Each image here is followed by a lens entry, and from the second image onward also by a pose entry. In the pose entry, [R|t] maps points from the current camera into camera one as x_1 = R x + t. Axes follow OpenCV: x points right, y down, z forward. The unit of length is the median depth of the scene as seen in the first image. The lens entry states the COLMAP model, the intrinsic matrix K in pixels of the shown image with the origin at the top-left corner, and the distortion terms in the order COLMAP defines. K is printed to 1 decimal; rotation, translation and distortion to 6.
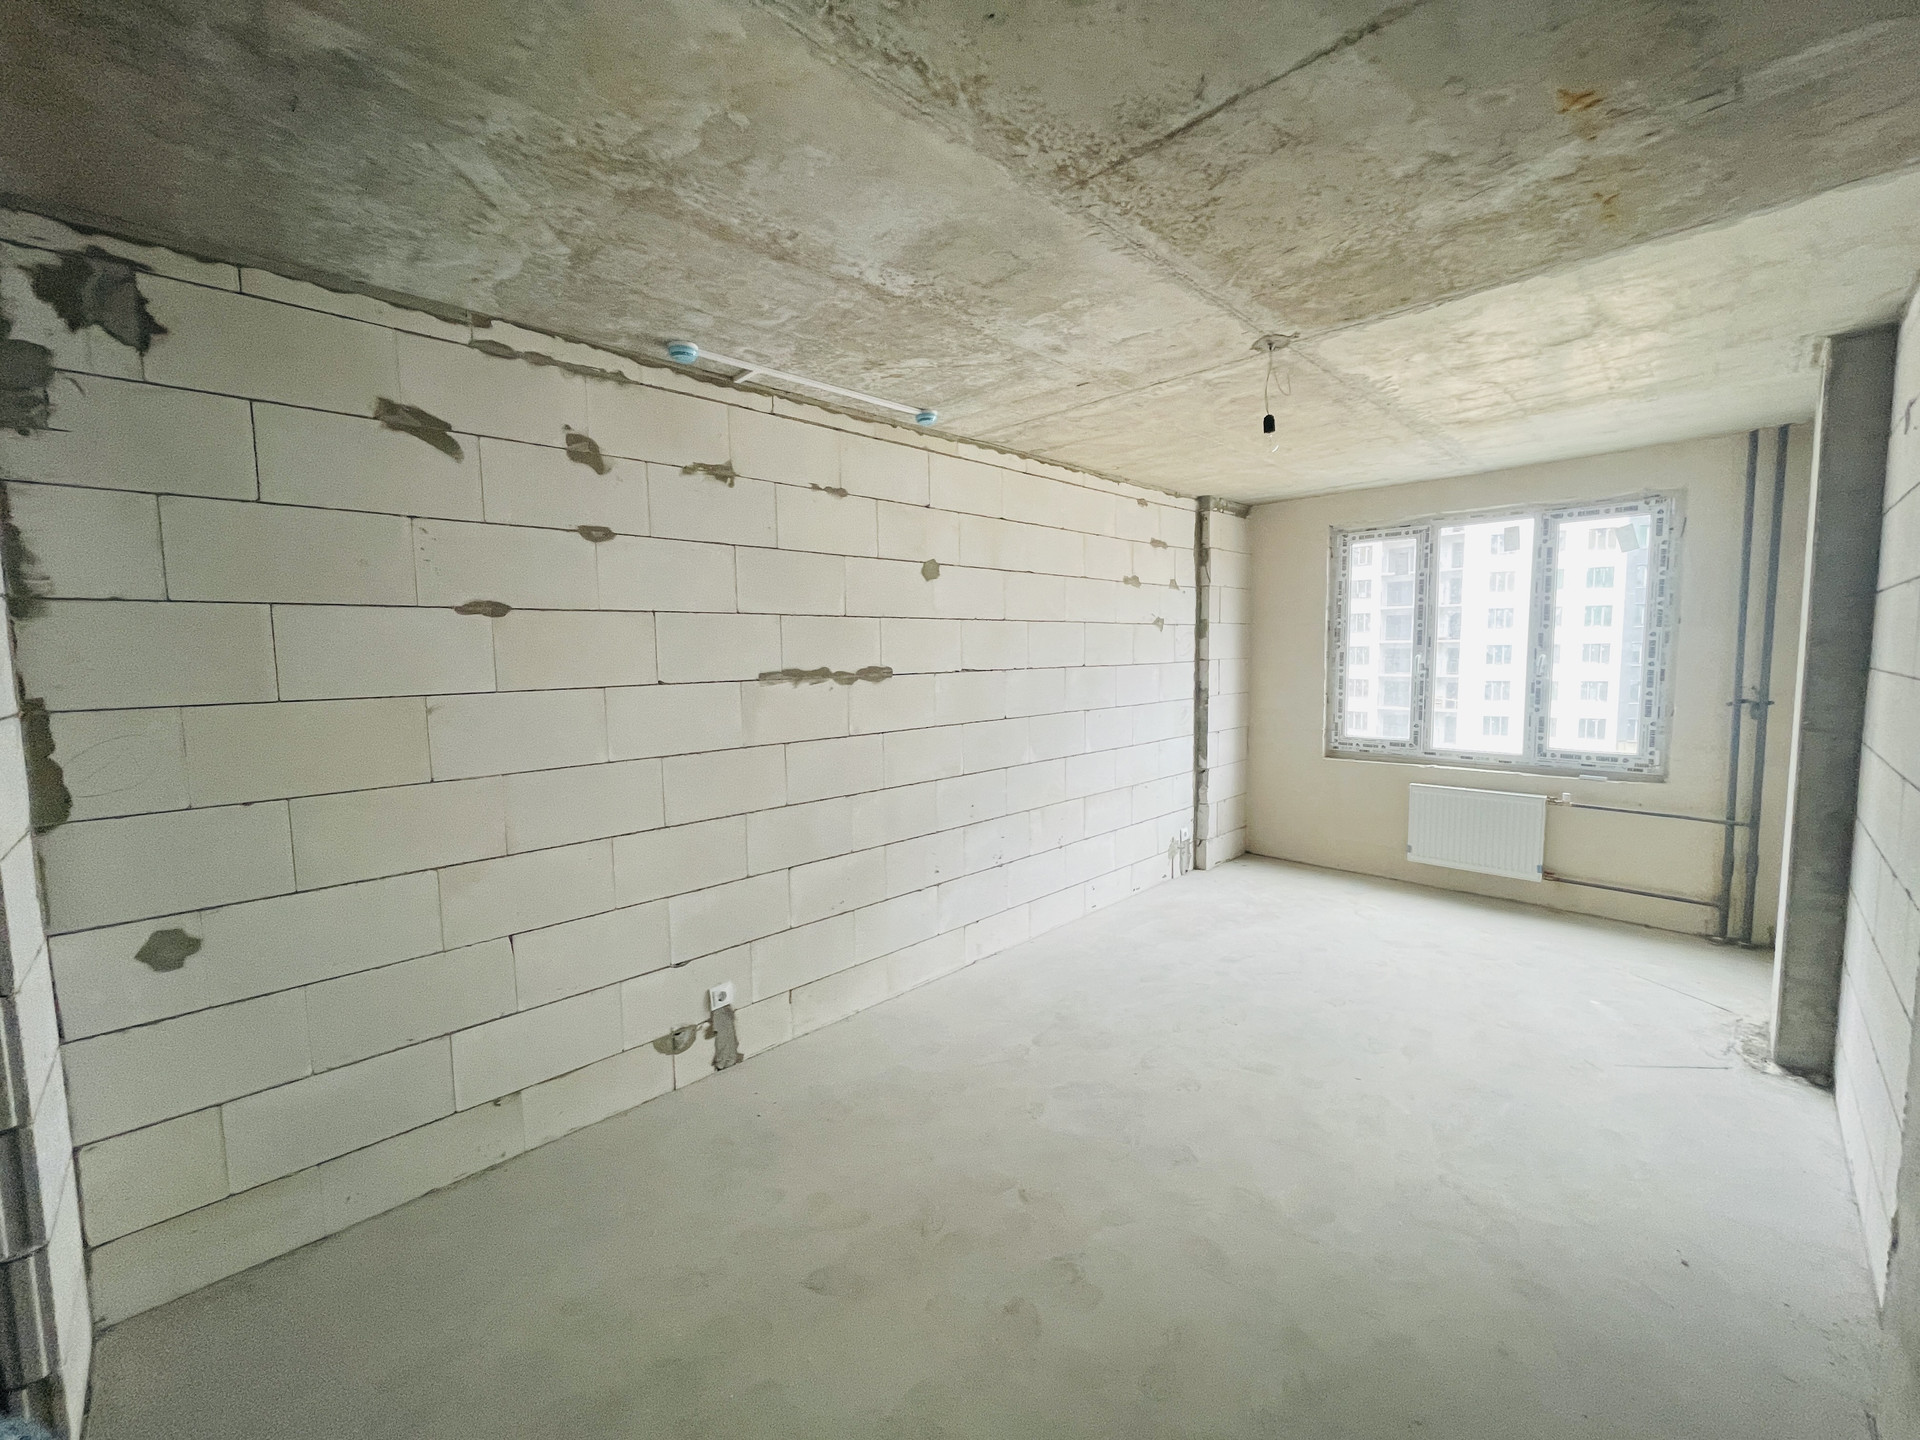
lens RADIAL K [[775.1, 0, 959.3], [0, 775.1, 713.5], [0, 0, 1]] dist [-0.009760, -0.000254]
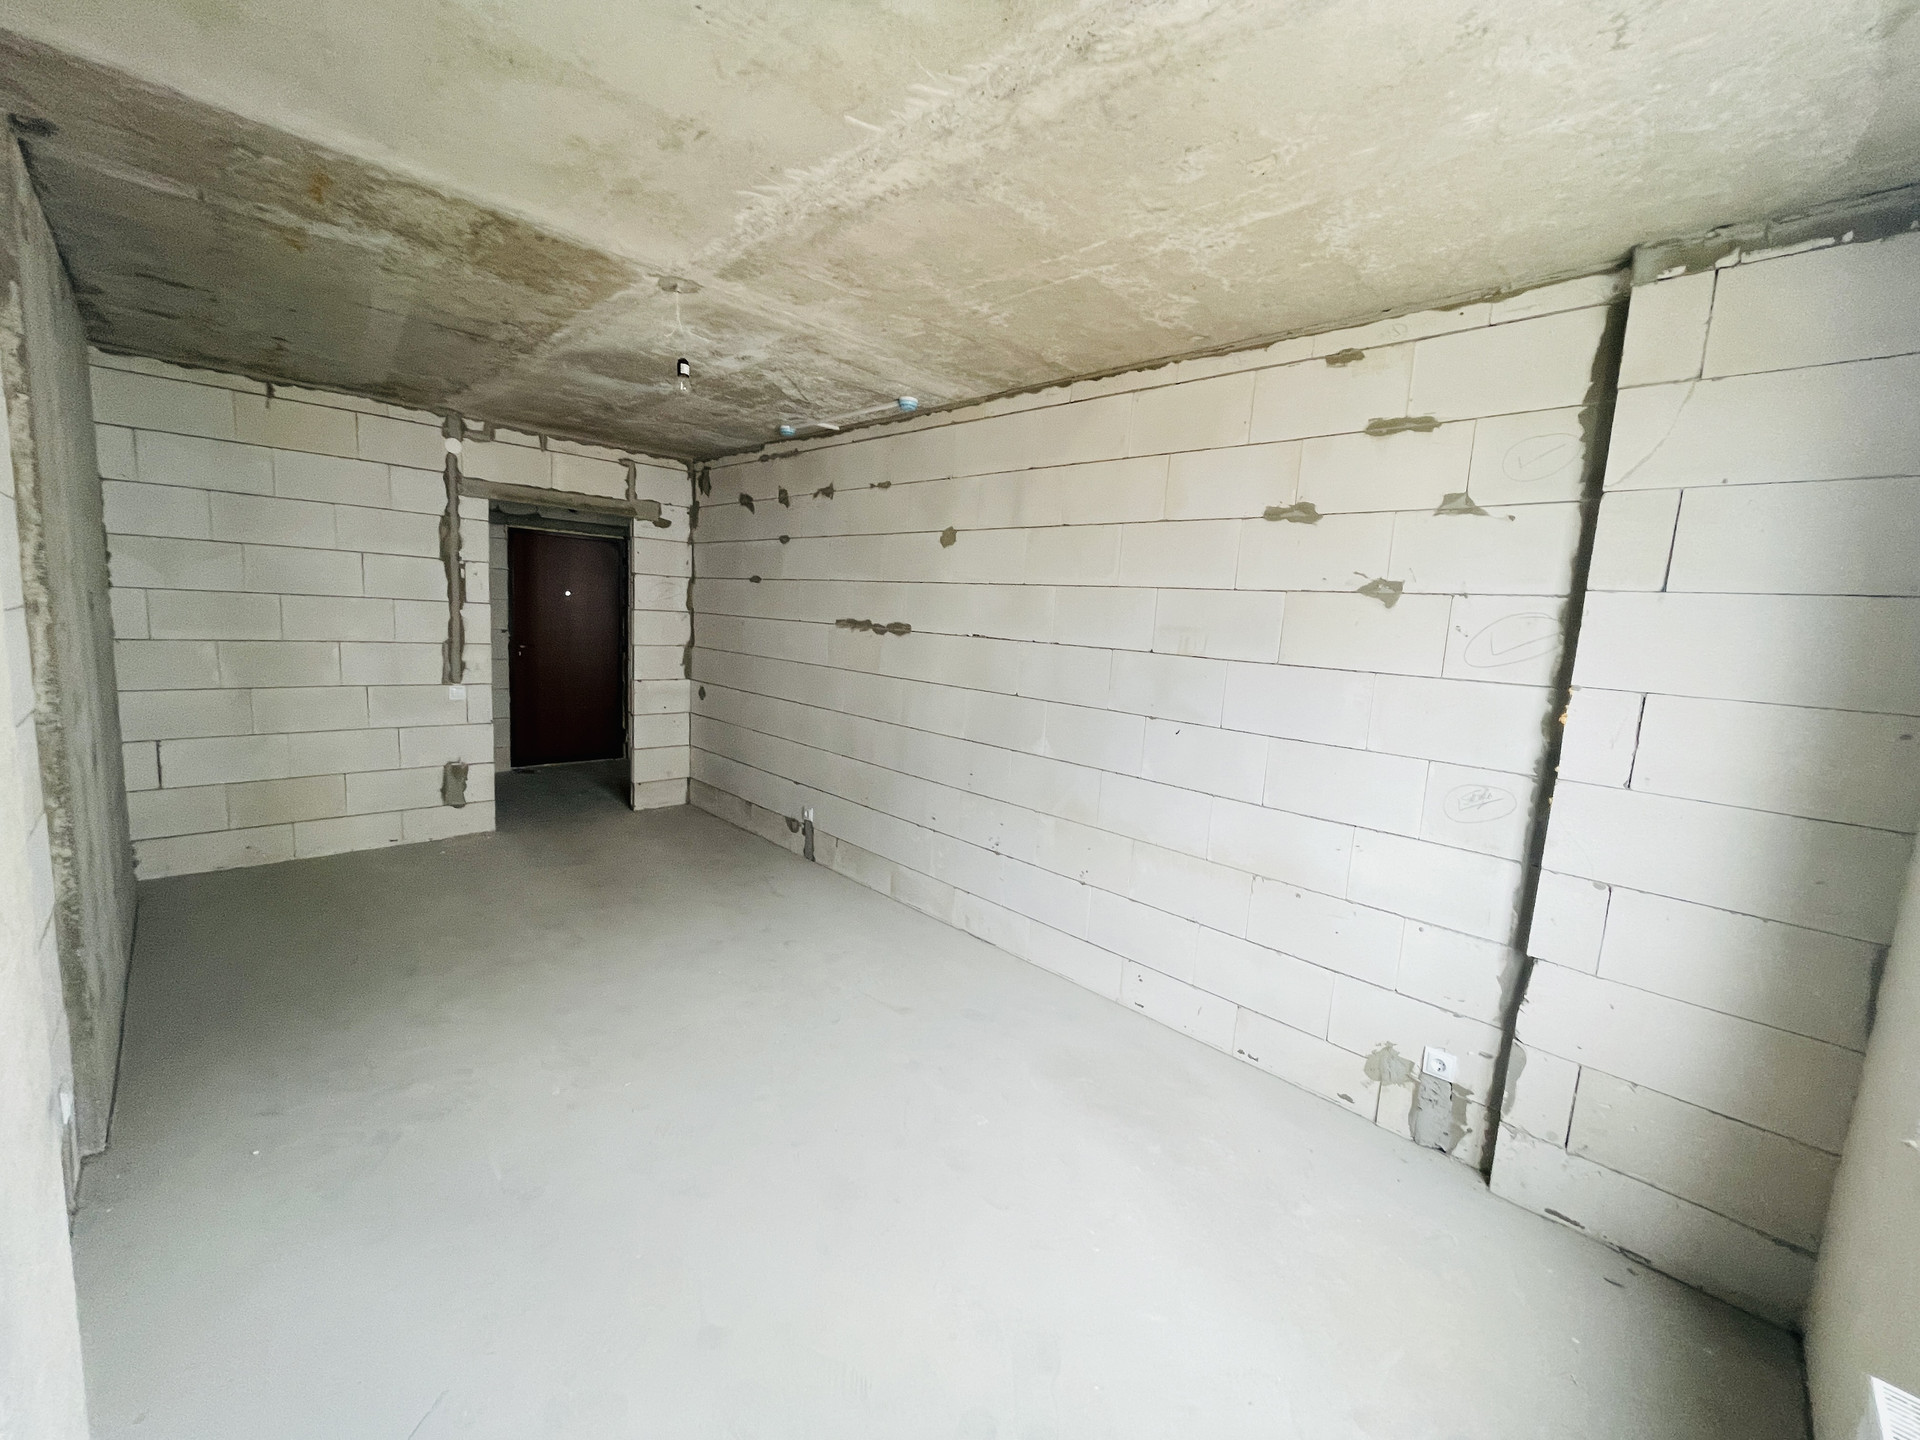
lens RADIAL K [[775.1, 0, 959.9], [0, 775.1, 718.8], [0, 0, 1]] dist [-0.009760, -0.000254]
pose [[-0.005485, 0.148409, -0.988911, 1.178198], [-0.141832, 0.978813, 0.147680, -0.111868], [0.989876, 0.141069, 0.015680, 1.153004]]
